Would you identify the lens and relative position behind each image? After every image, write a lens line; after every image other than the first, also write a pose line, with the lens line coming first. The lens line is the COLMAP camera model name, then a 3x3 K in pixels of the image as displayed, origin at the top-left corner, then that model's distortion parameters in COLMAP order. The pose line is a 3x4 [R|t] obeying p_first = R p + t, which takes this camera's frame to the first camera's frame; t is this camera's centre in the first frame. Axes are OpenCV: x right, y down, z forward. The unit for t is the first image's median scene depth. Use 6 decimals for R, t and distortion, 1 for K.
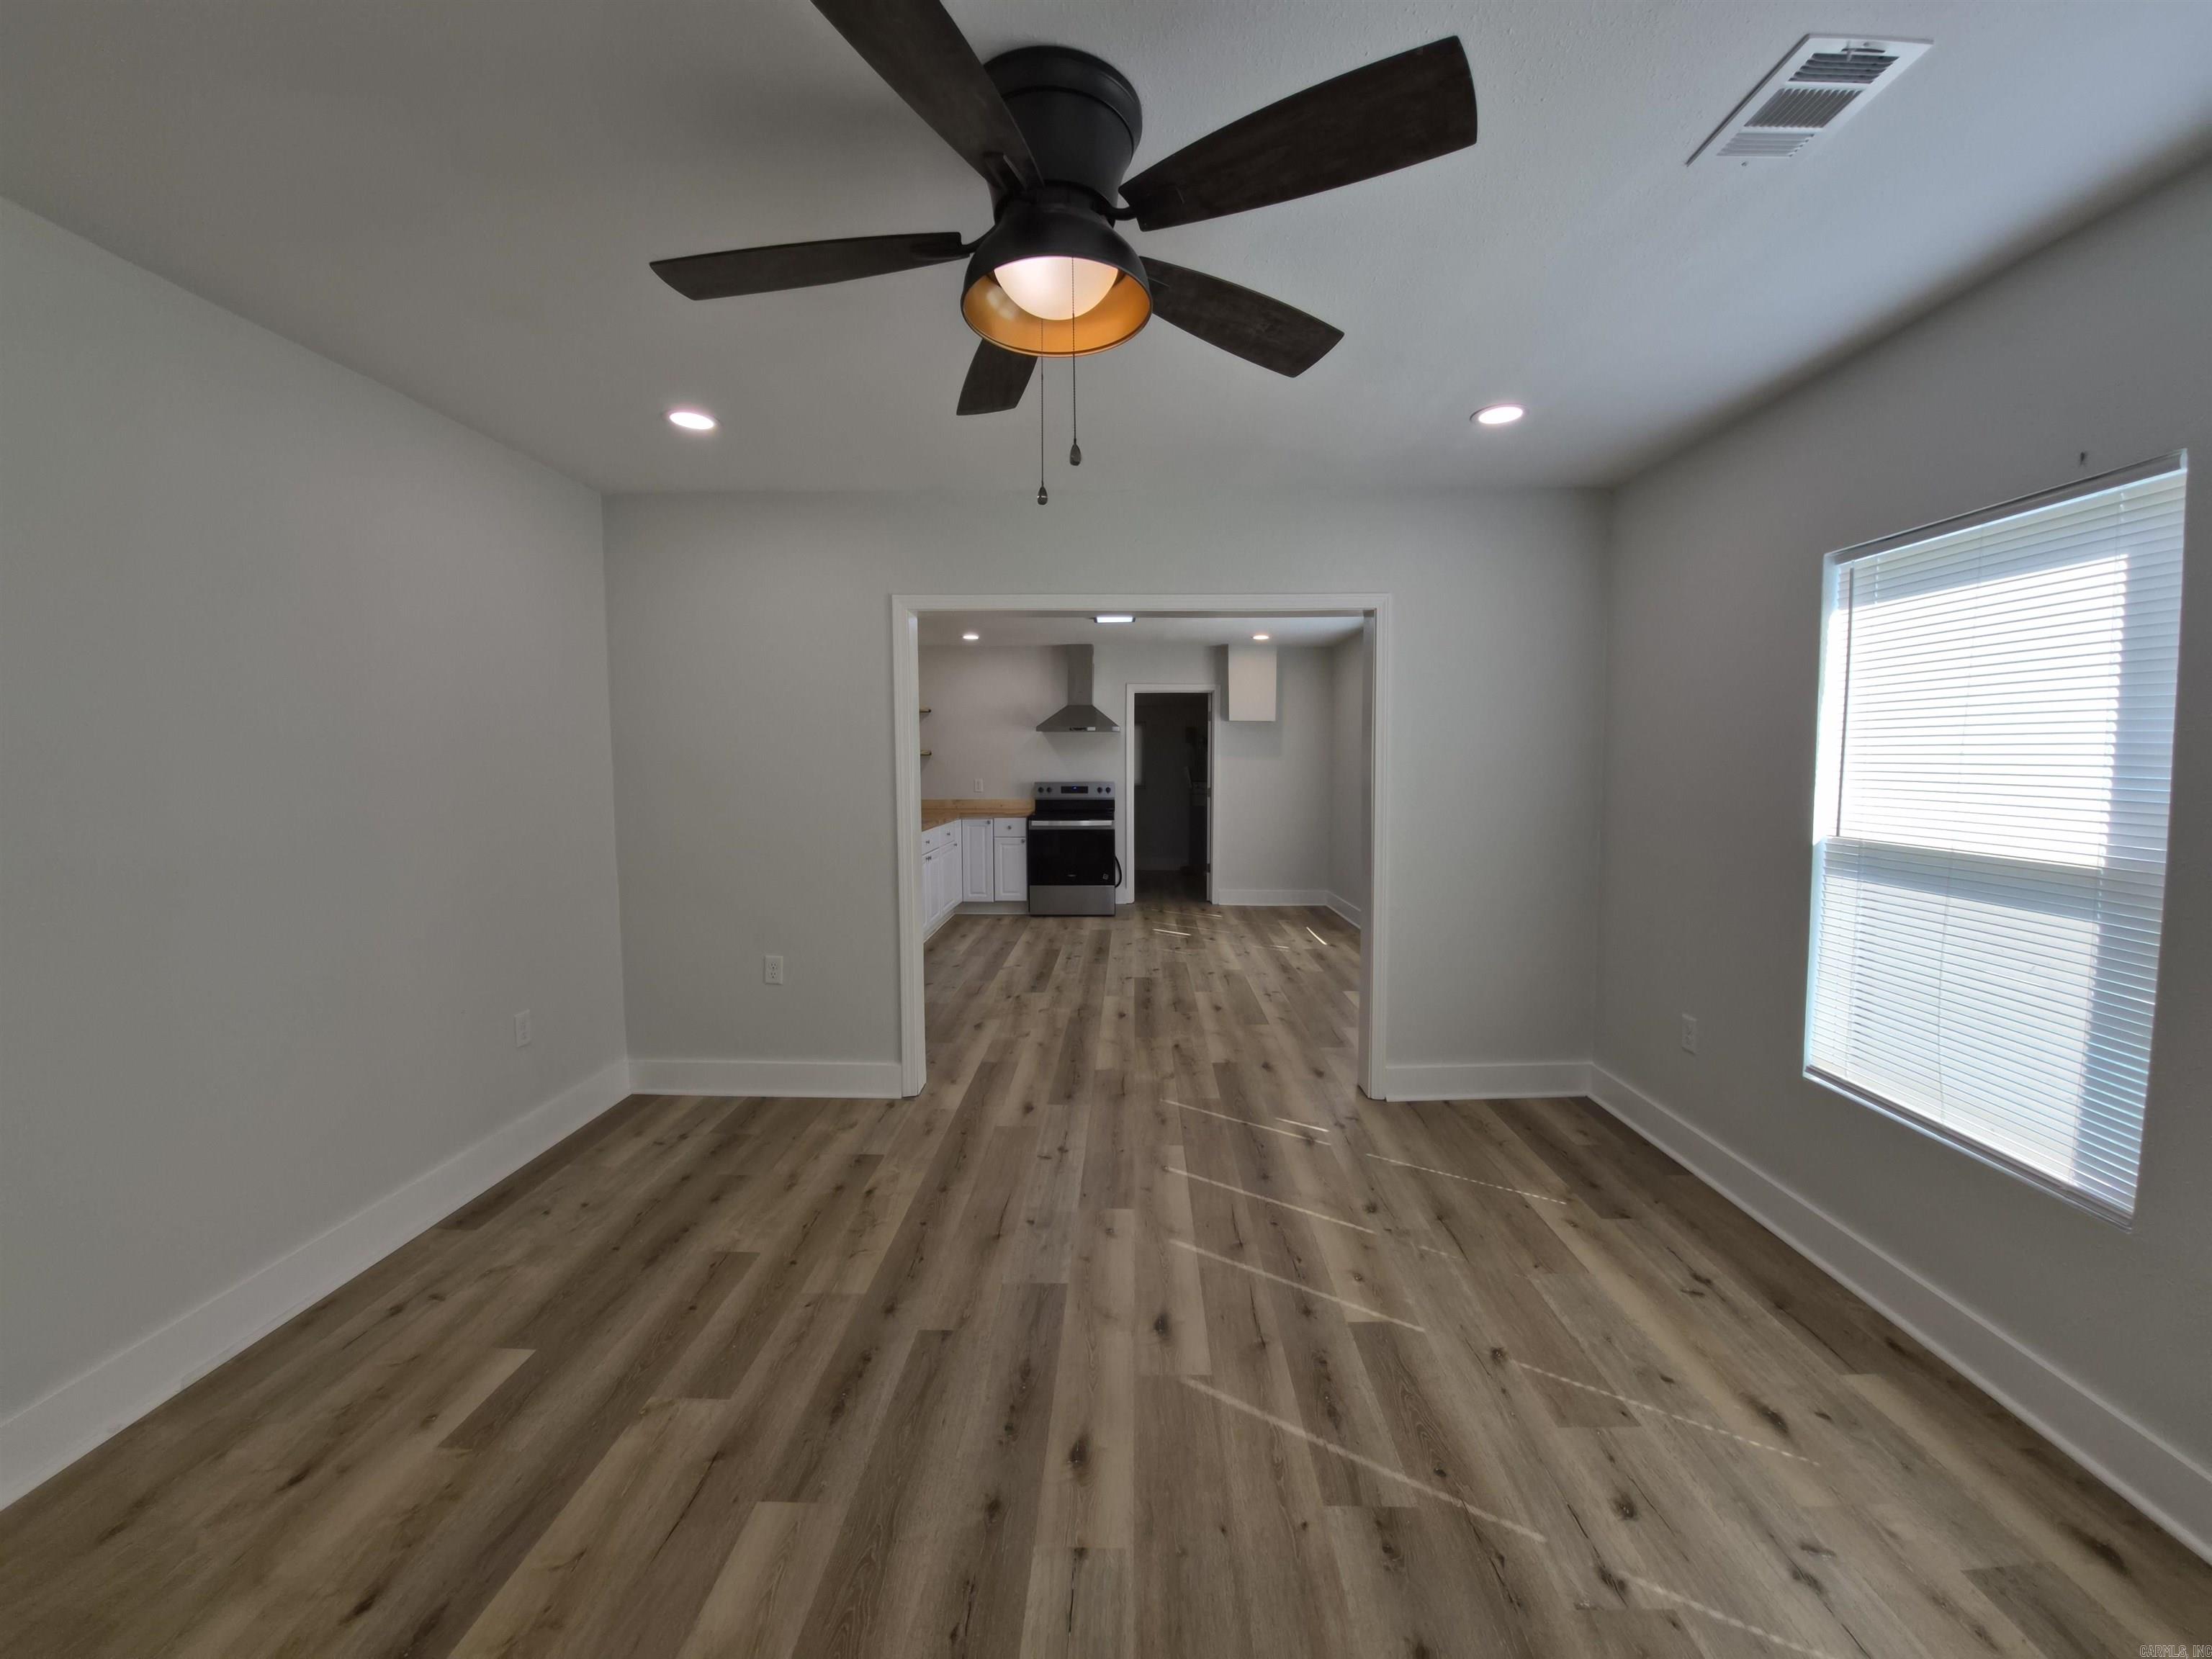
lens RADIAL K [[872.9, 0, 1118.4], [0, 872.9, 819.2], [0, 0, 1]] dist [-0.007222, -0.007750]
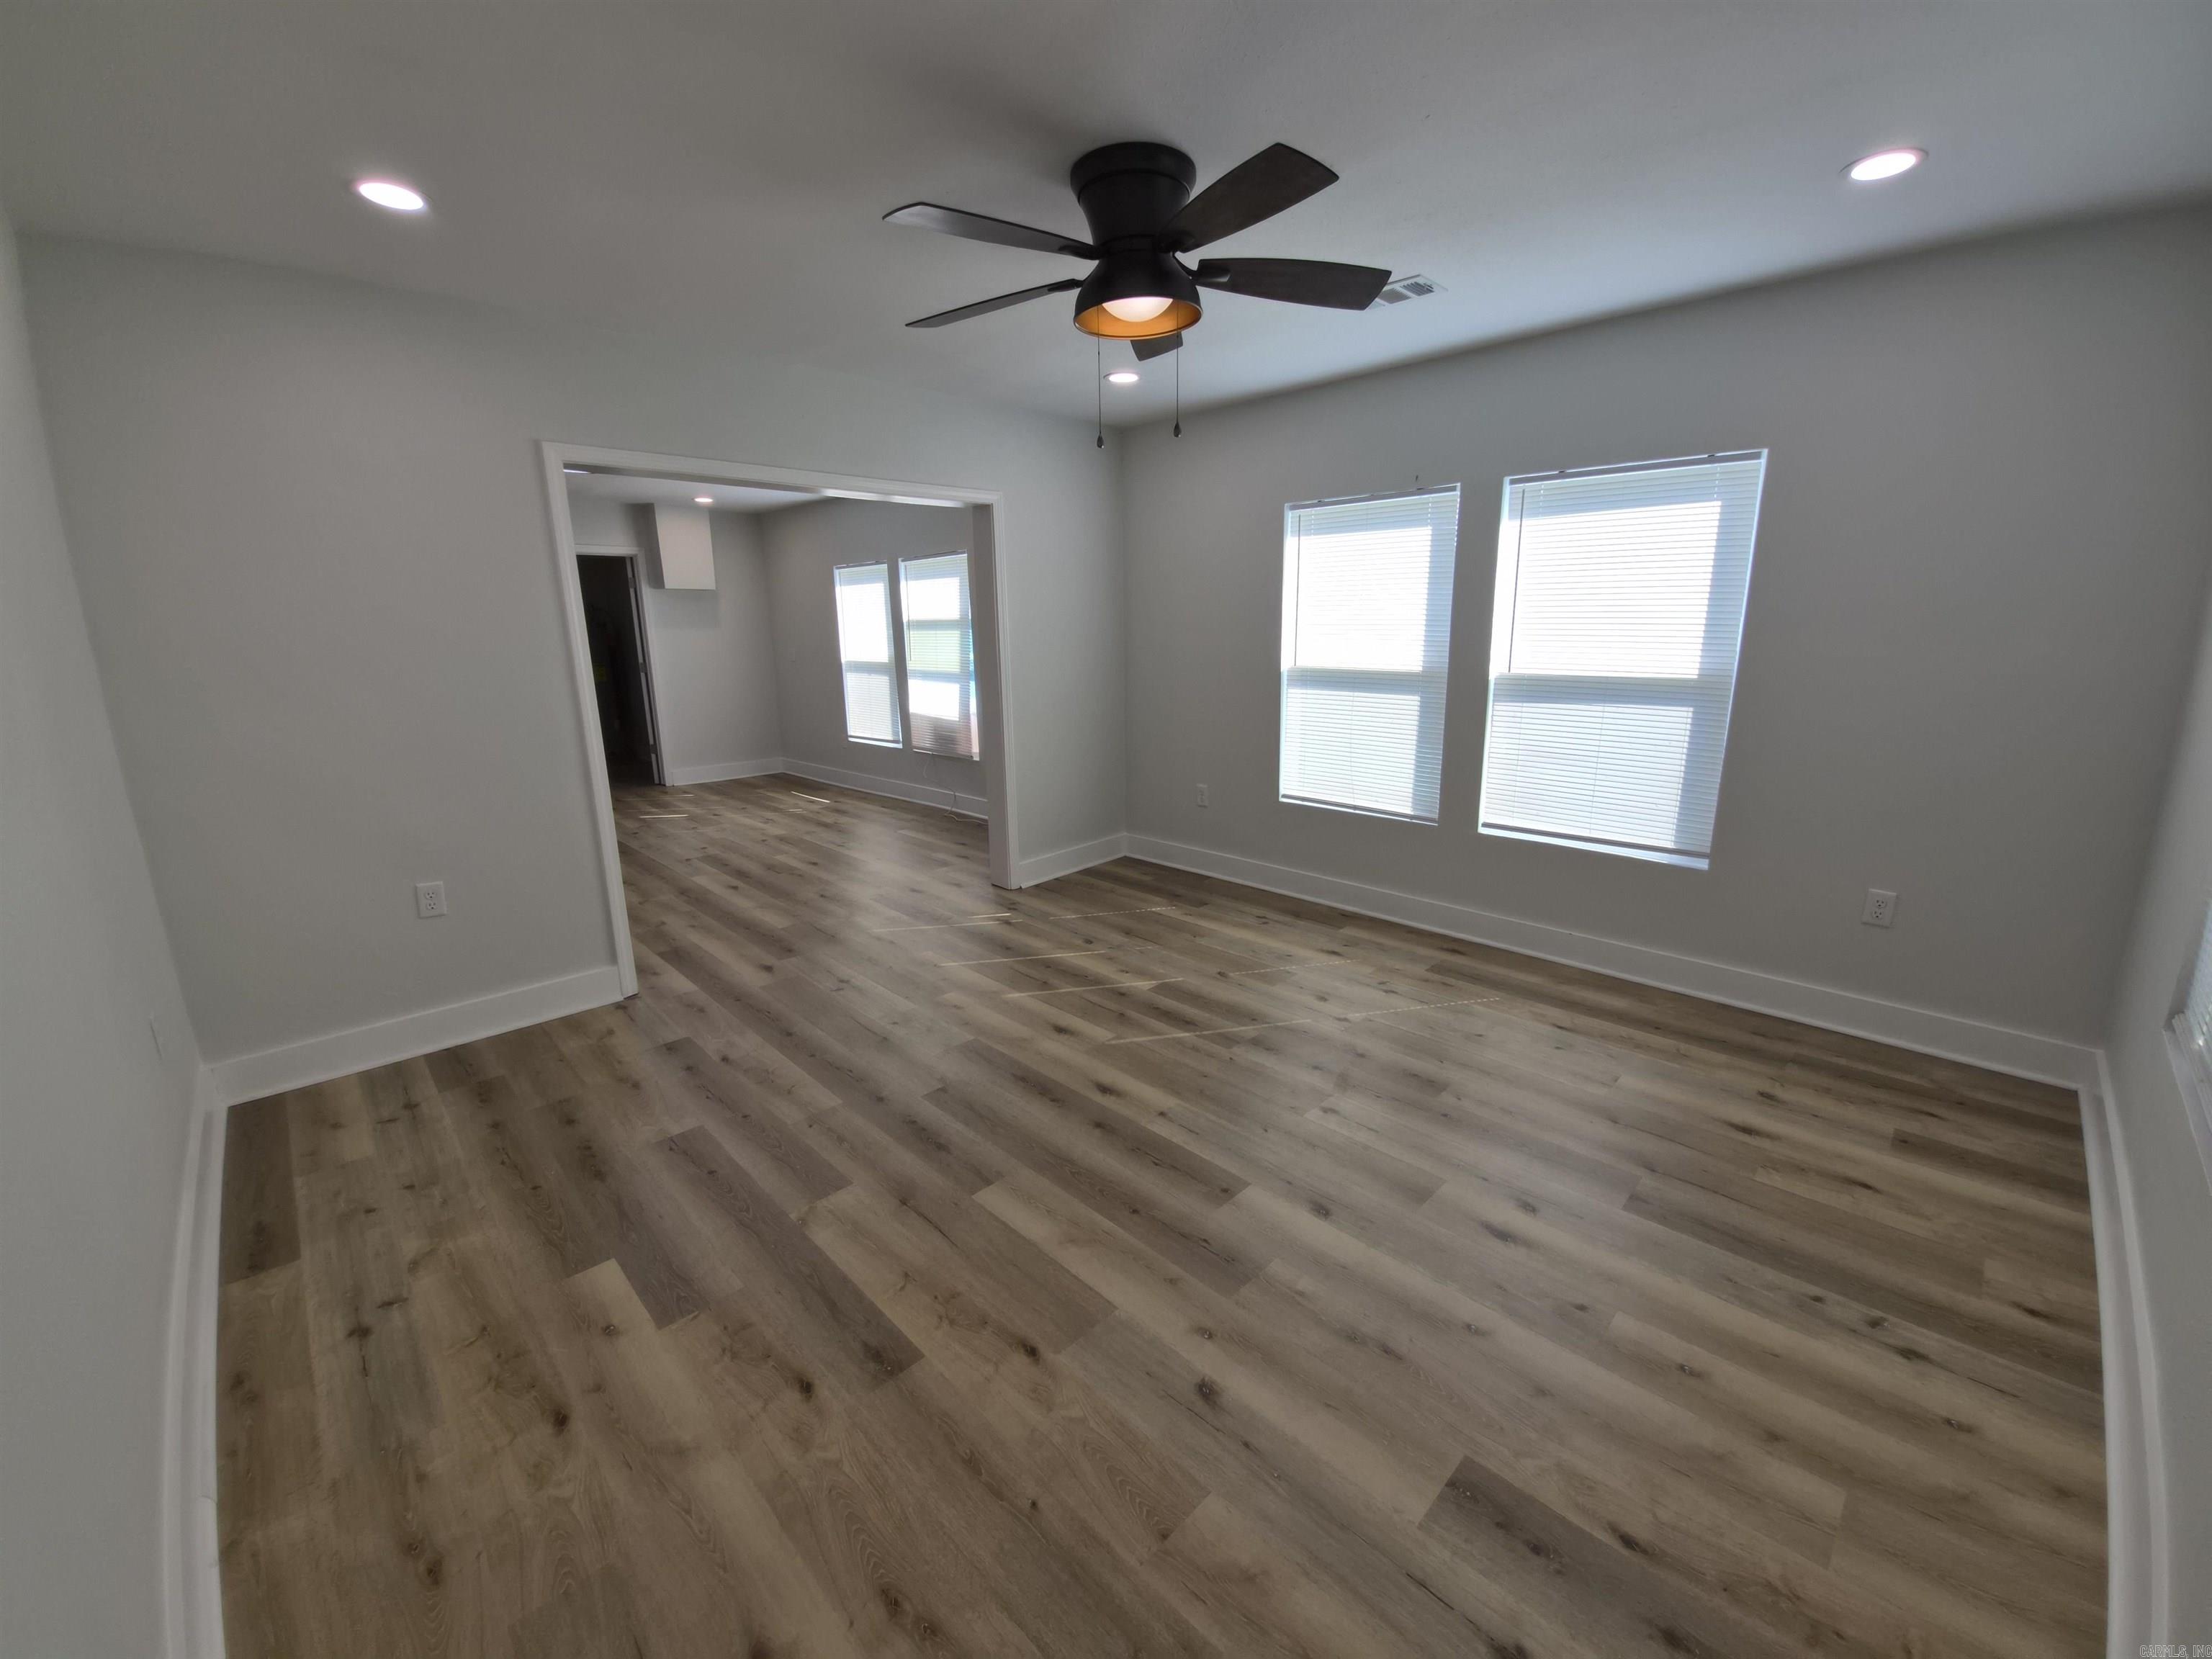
lens RADIAL K [[872.9, 0, 1118.1], [0, 872.9, 818.8], [0, 0, 1]] dist [-0.007222, -0.007750]
pose [[0.698076, -0.166798, 0.696325, -0.626137], [0.062425, 0.982963, 0.172877, -0.003840], [-0.713298, -0.077213, 0.696595, -0.034935]]
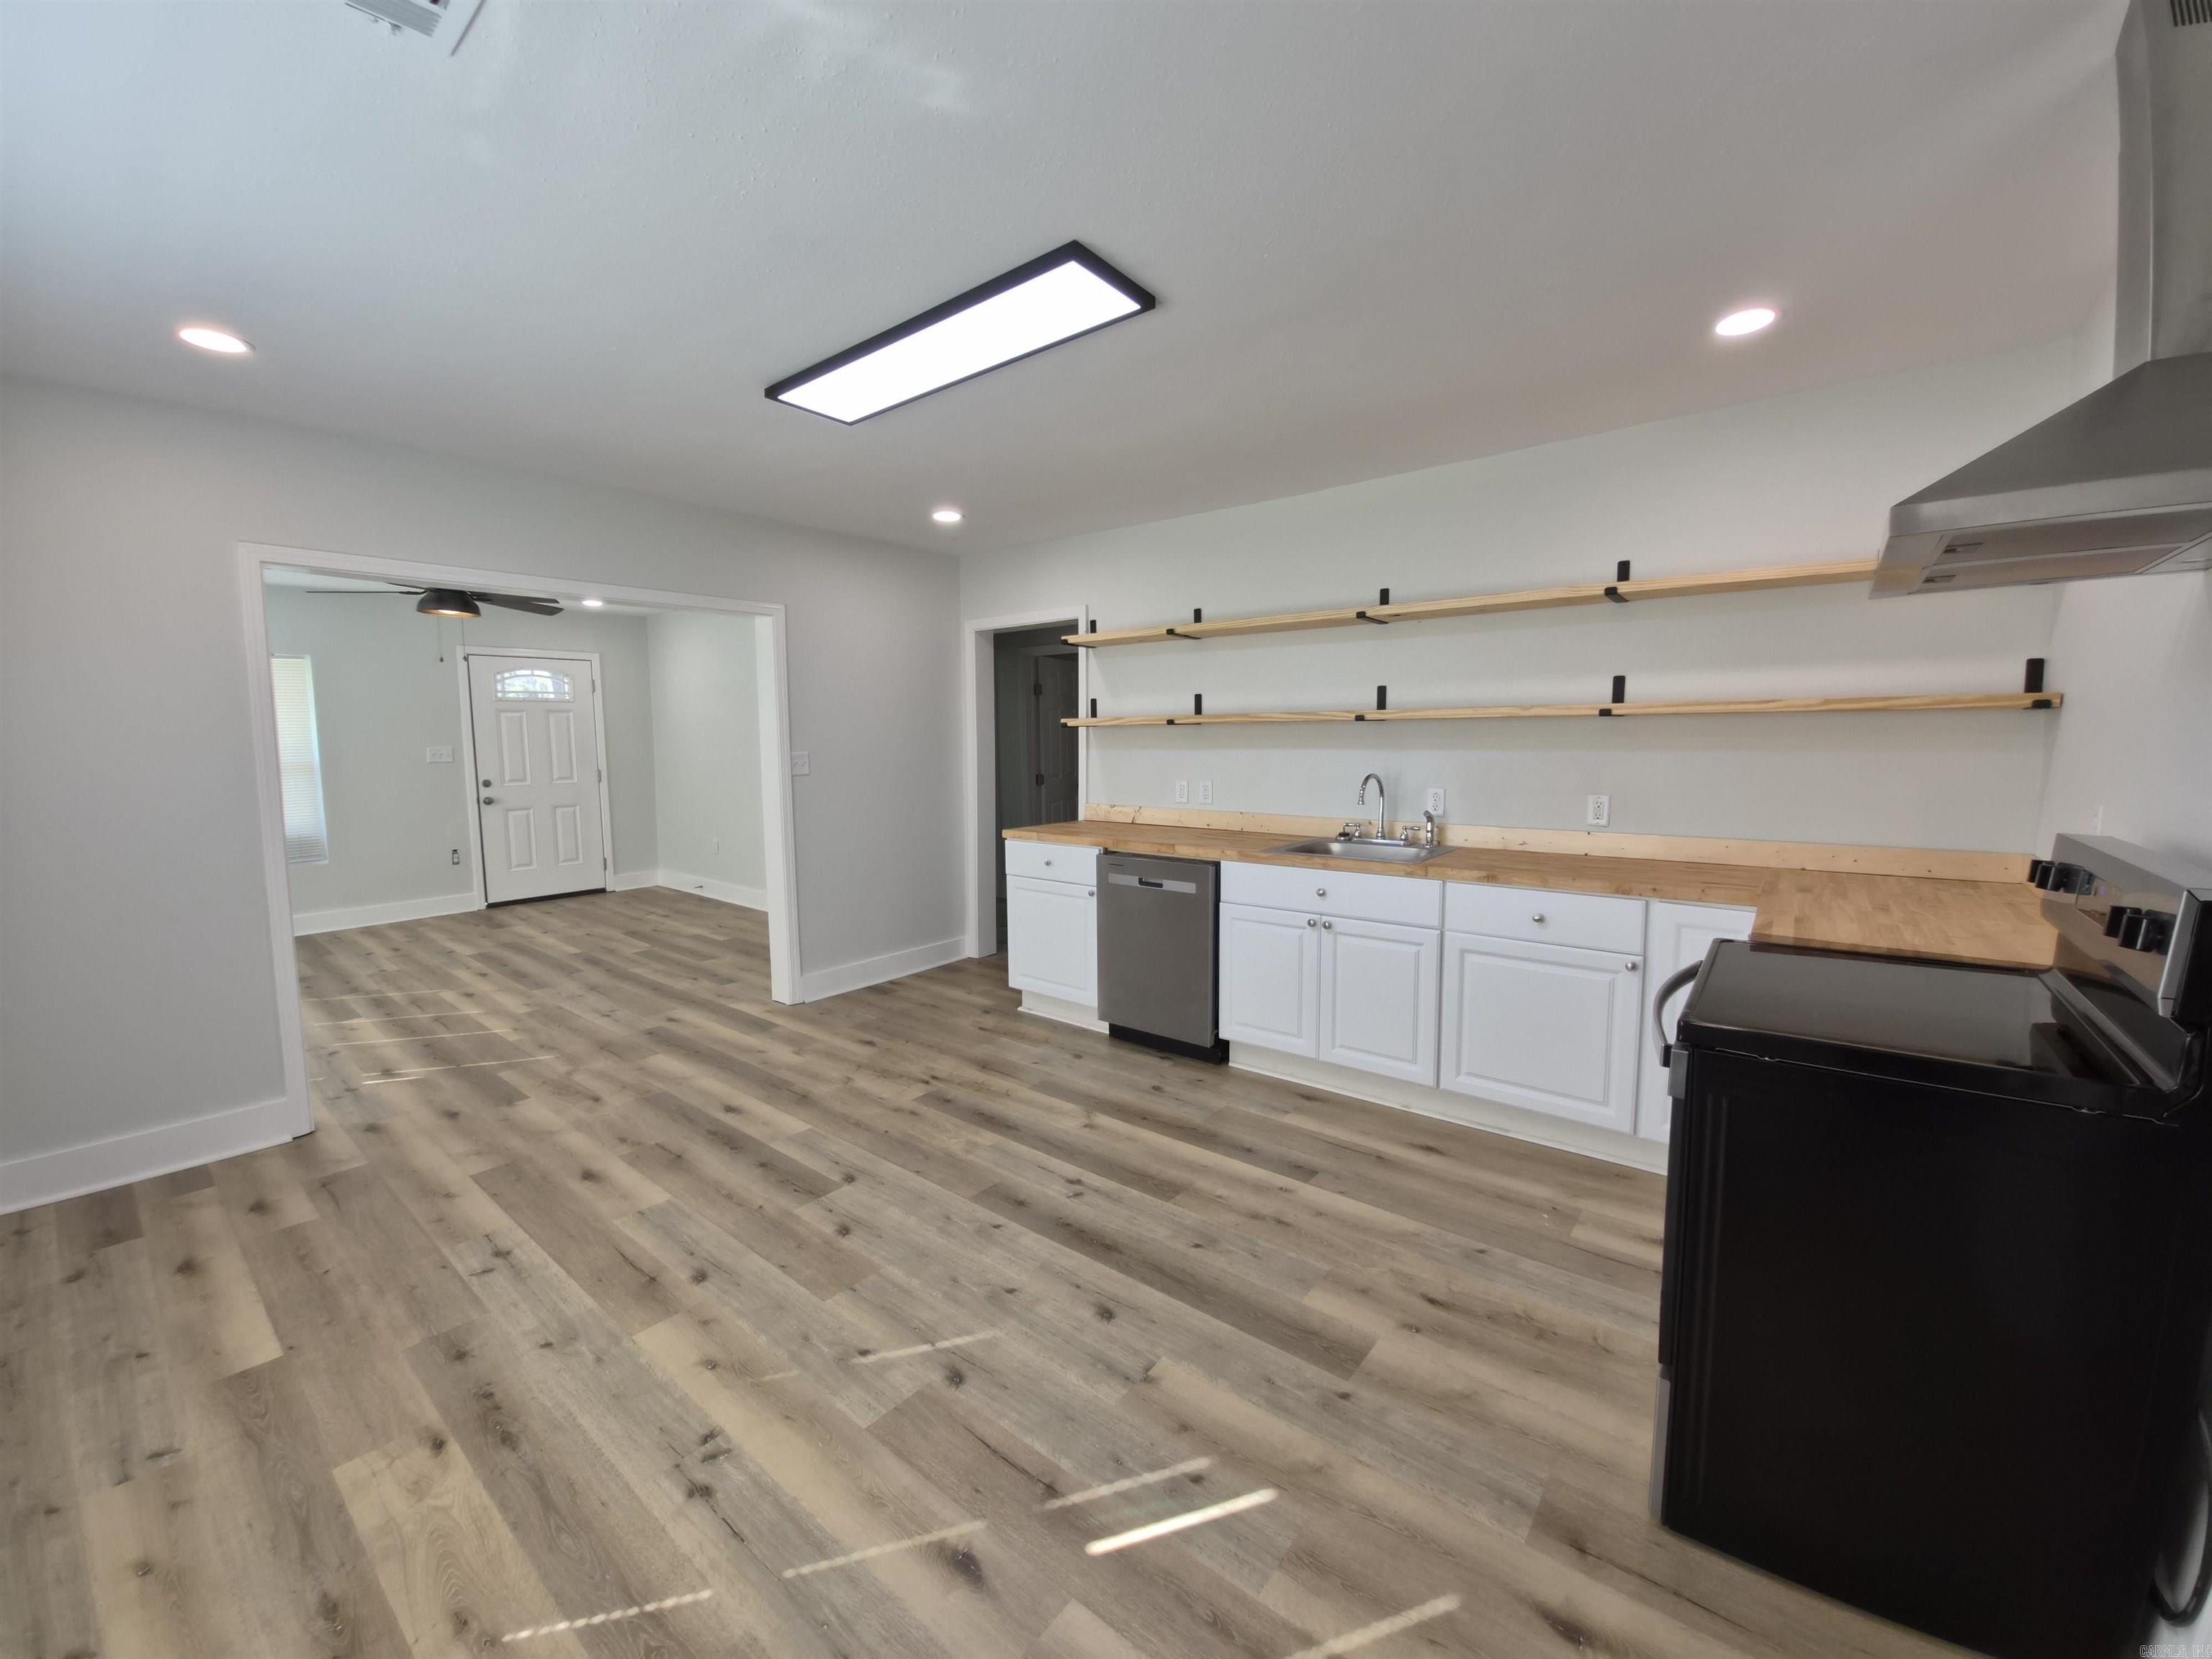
lens RADIAL K [[872.9, 0, 1119.8], [0, 872.9, 821.0], [0, 0, 1]] dist [-0.007222, -0.007750]
pose [[-0.609599, 0.082623, -0.788392, 0.559604], [-0.046558, 0.989105, 0.139656, -0.181023], [0.791342, 0.121840, -0.599111, 2.692126]]
